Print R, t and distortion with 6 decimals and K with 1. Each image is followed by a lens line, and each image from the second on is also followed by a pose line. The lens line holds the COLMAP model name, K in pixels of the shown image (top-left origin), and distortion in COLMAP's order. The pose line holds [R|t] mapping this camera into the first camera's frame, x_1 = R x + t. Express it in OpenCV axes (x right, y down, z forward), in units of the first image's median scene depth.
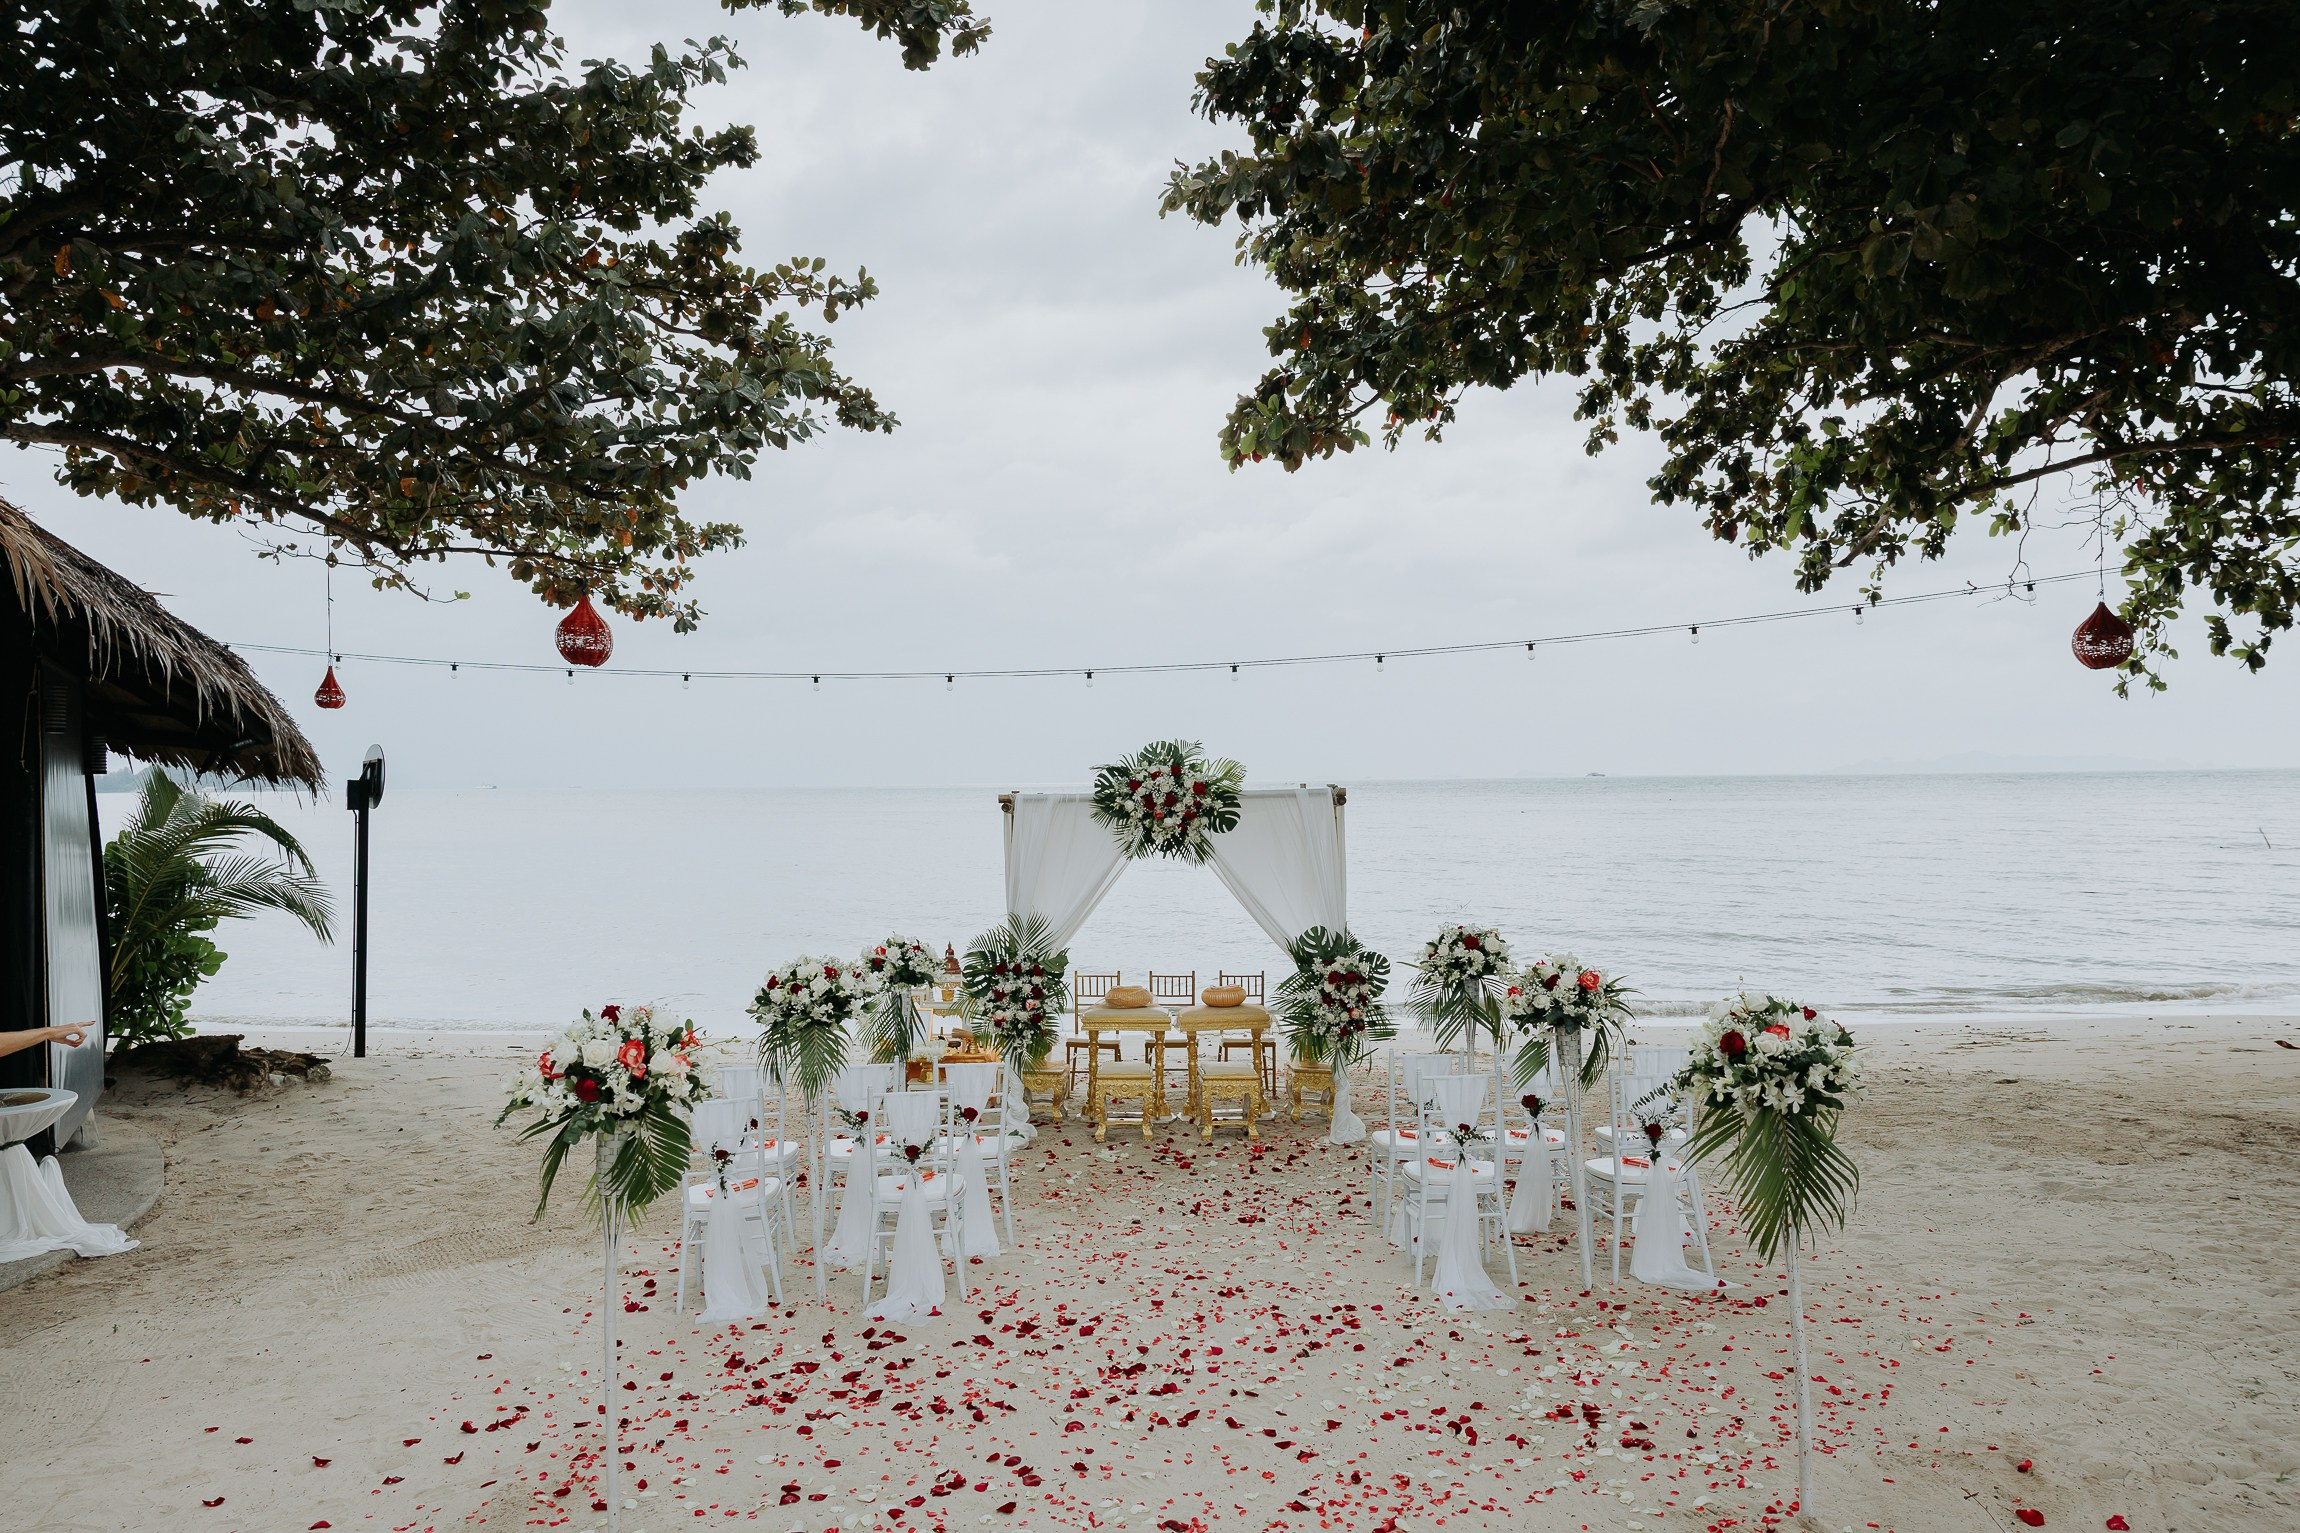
lens RADIAL K [[1529.9, 0, 1145.3], [0, 1529.9, 805.3], [0, 0, 1]] dist [-0.005027, 0.003888]
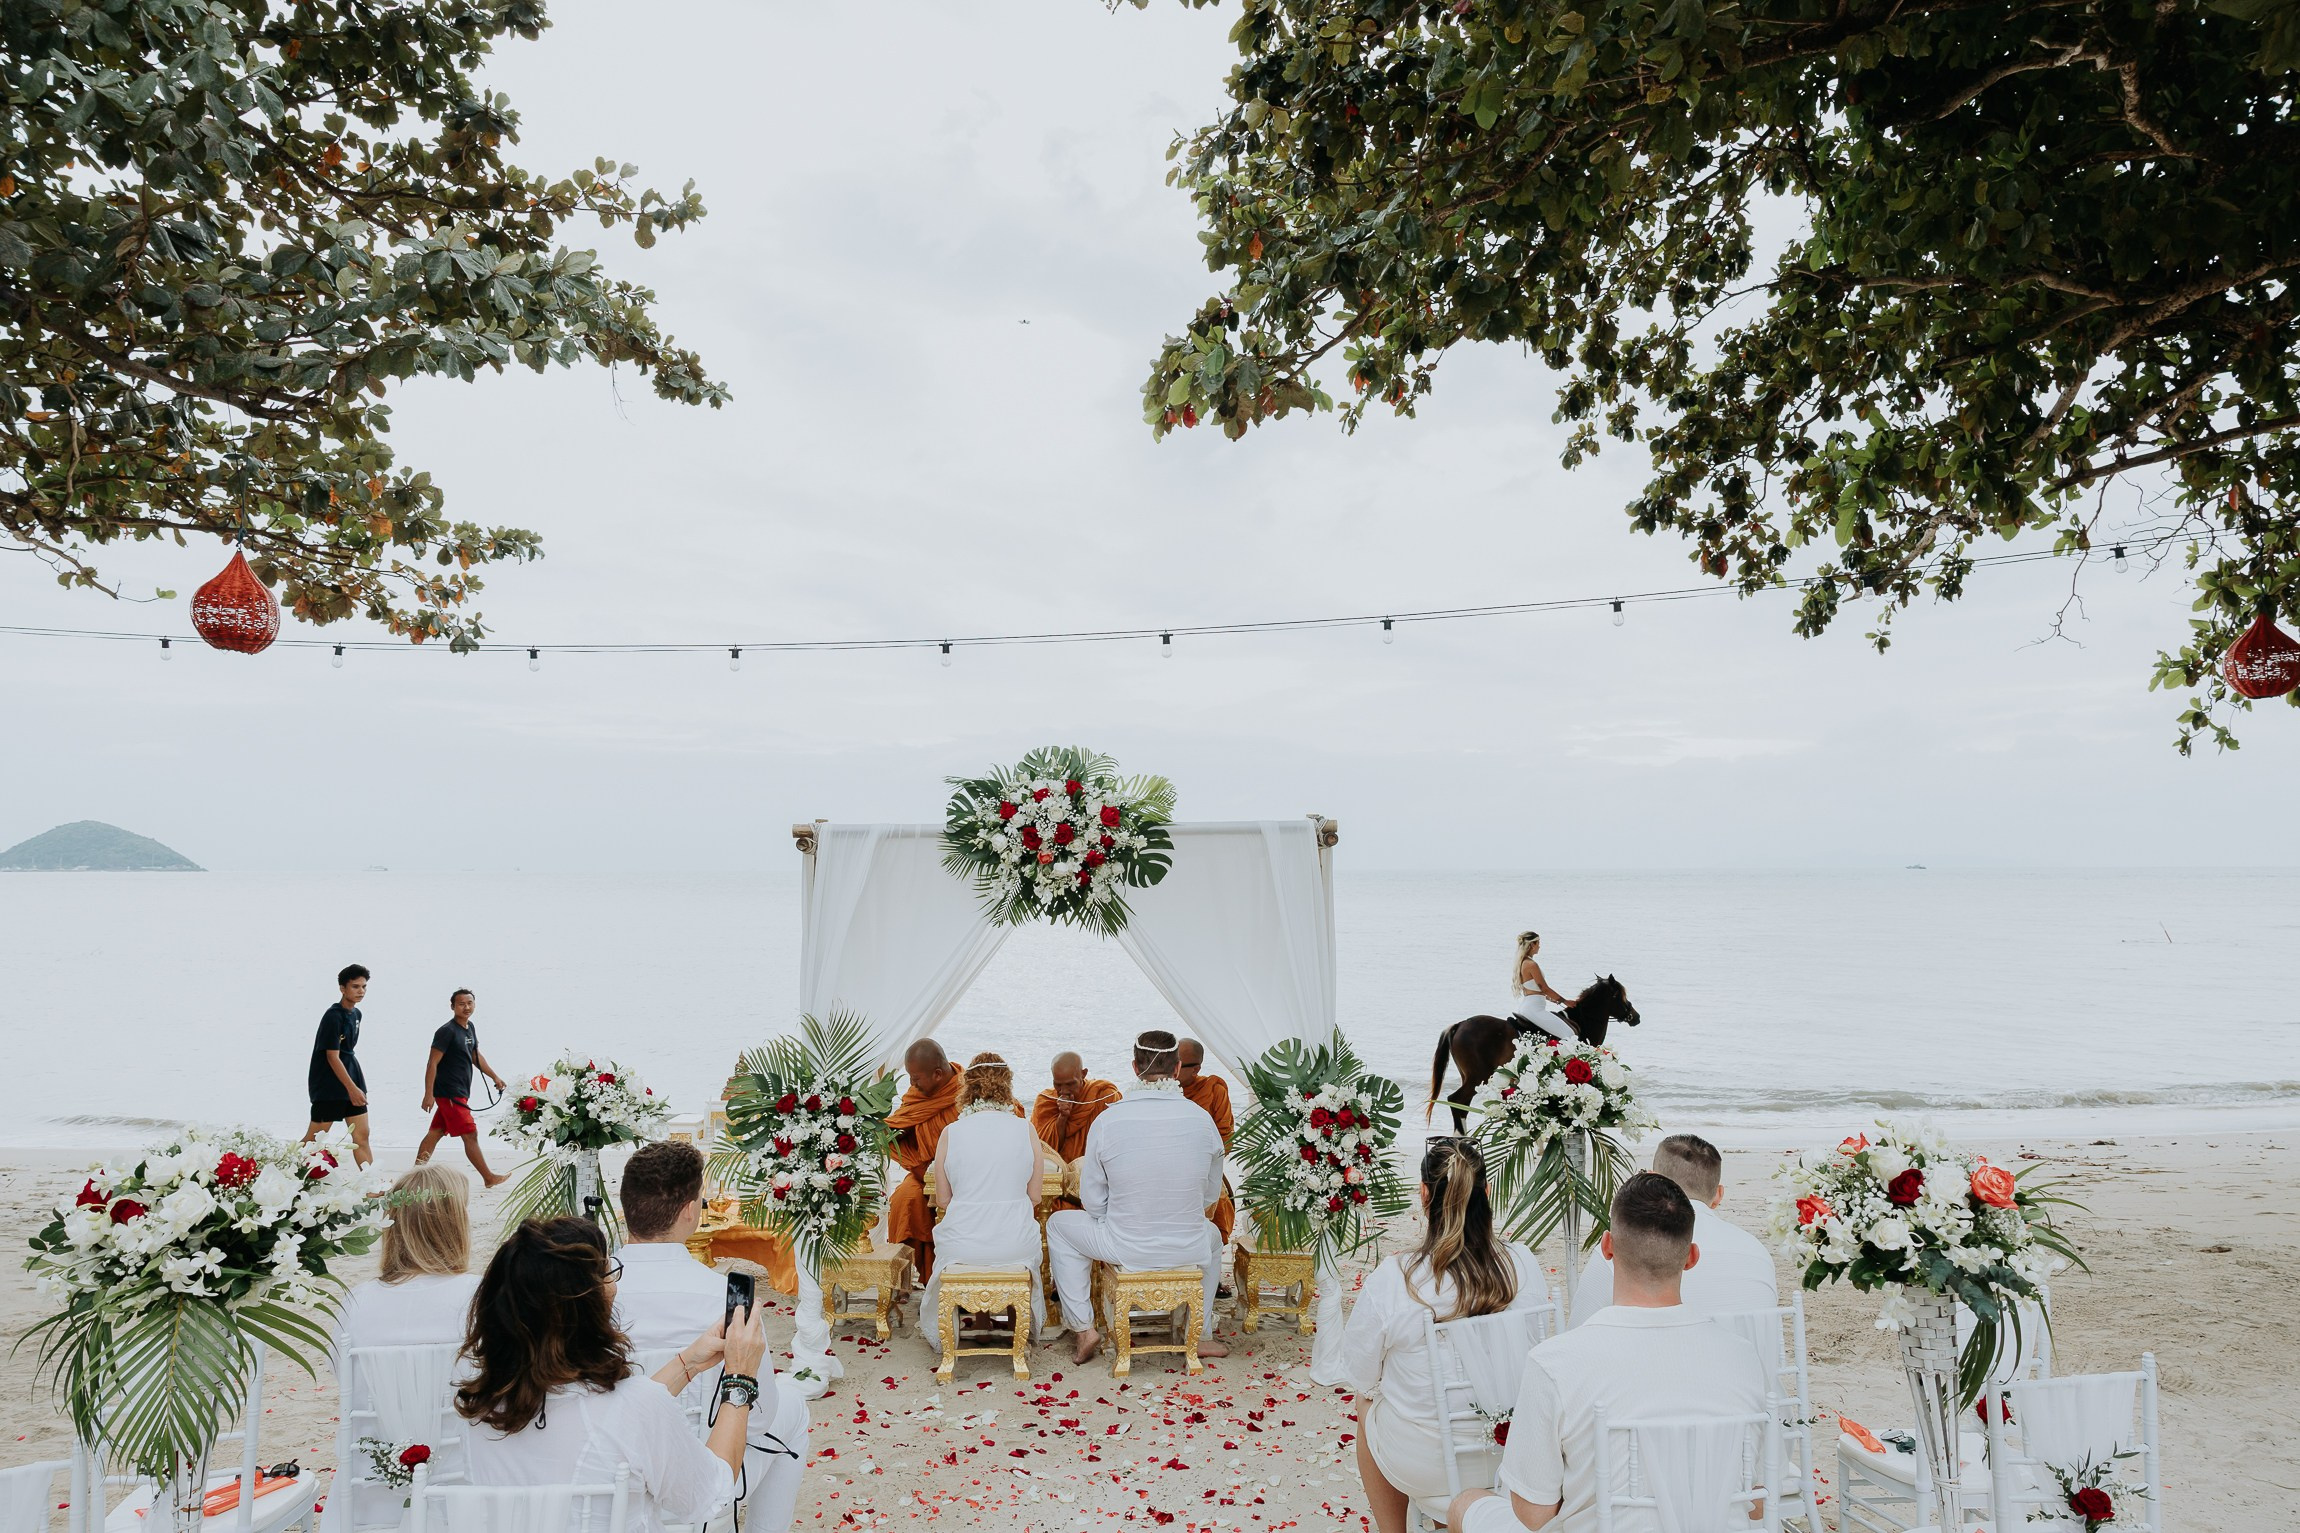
lens RADIAL K [[1529.9, 0, 1159.5], [0, 1529.9, 775.7], [0, 0, 1]] dist [-0.005027, 0.003888]
pose [[0.997273, 0.014101, 0.072441, 0.006894], [-0.008408, 0.996894, -0.078307, 0.015805], [-0.073320, 0.077484, 0.994294, 0.268113]]
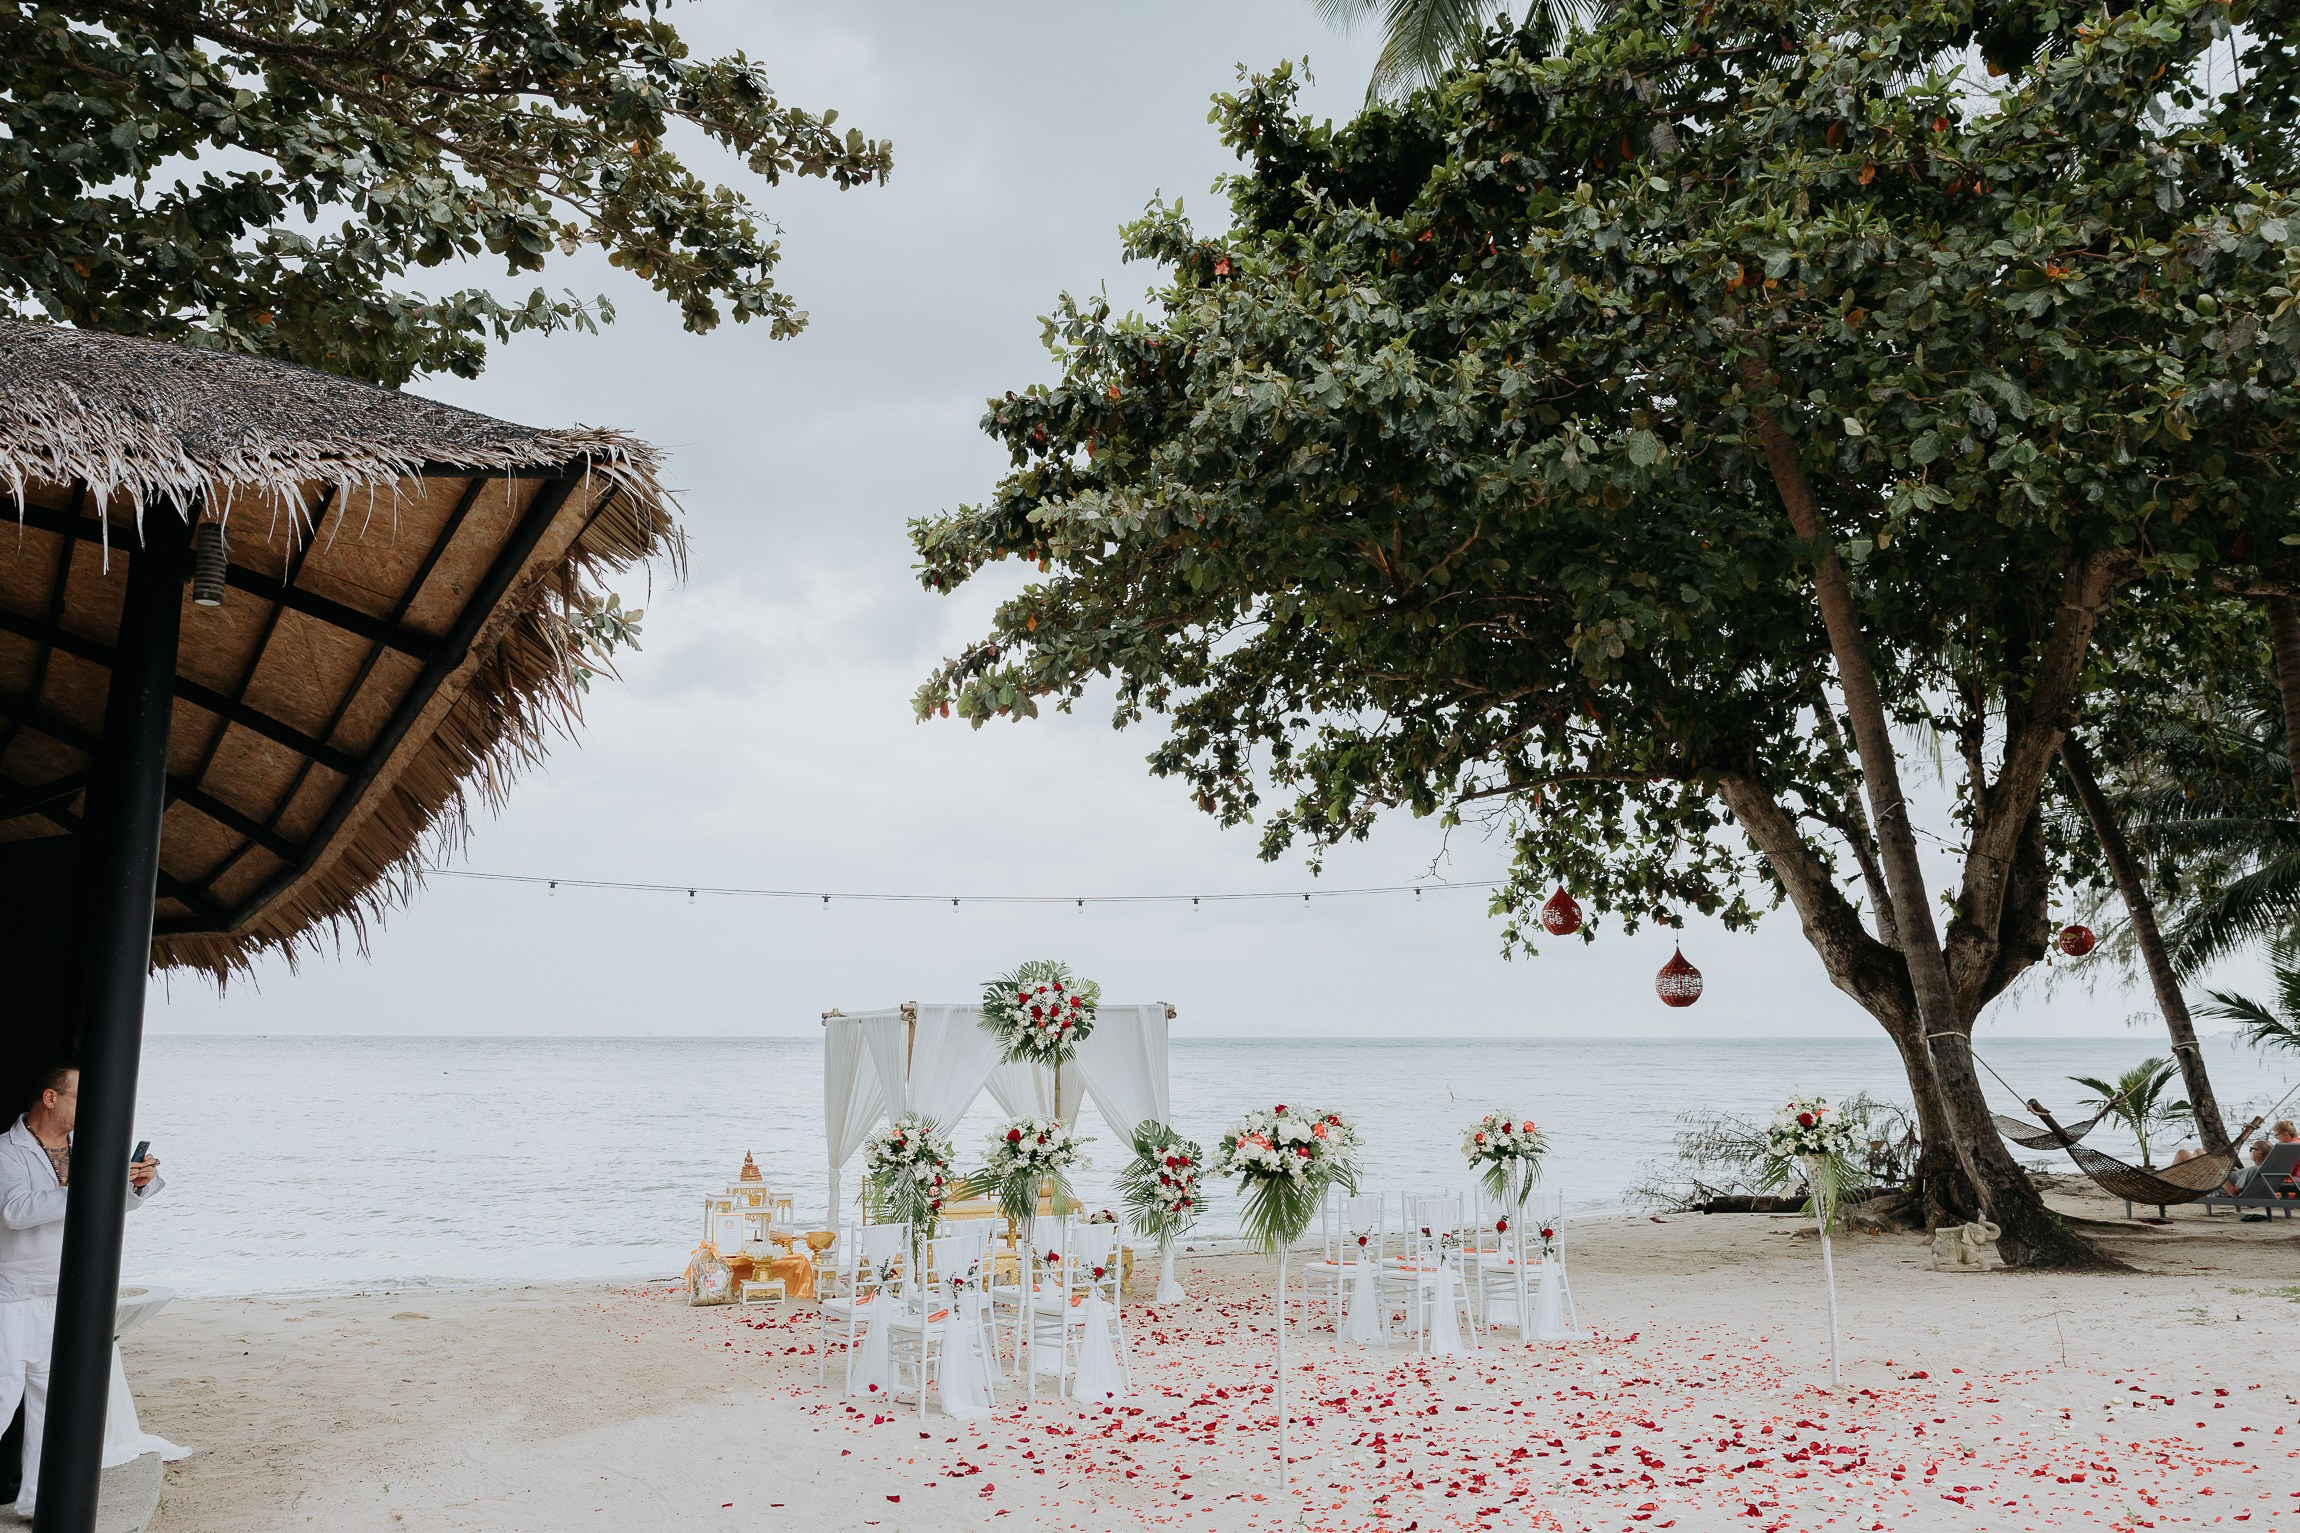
lens RADIAL K [[1692.8, 0, 1164.2], [0, 1692.8, 825.9], [0, 0, 1]] dist [-0.046066, -0.001301]
pose [[0.878730, 0.071510, 0.471933, -0.390075], [-0.003279, 0.989595, -0.143845, 0.030996], [-0.477308, 0.124854, 0.869821, -0.140912]]
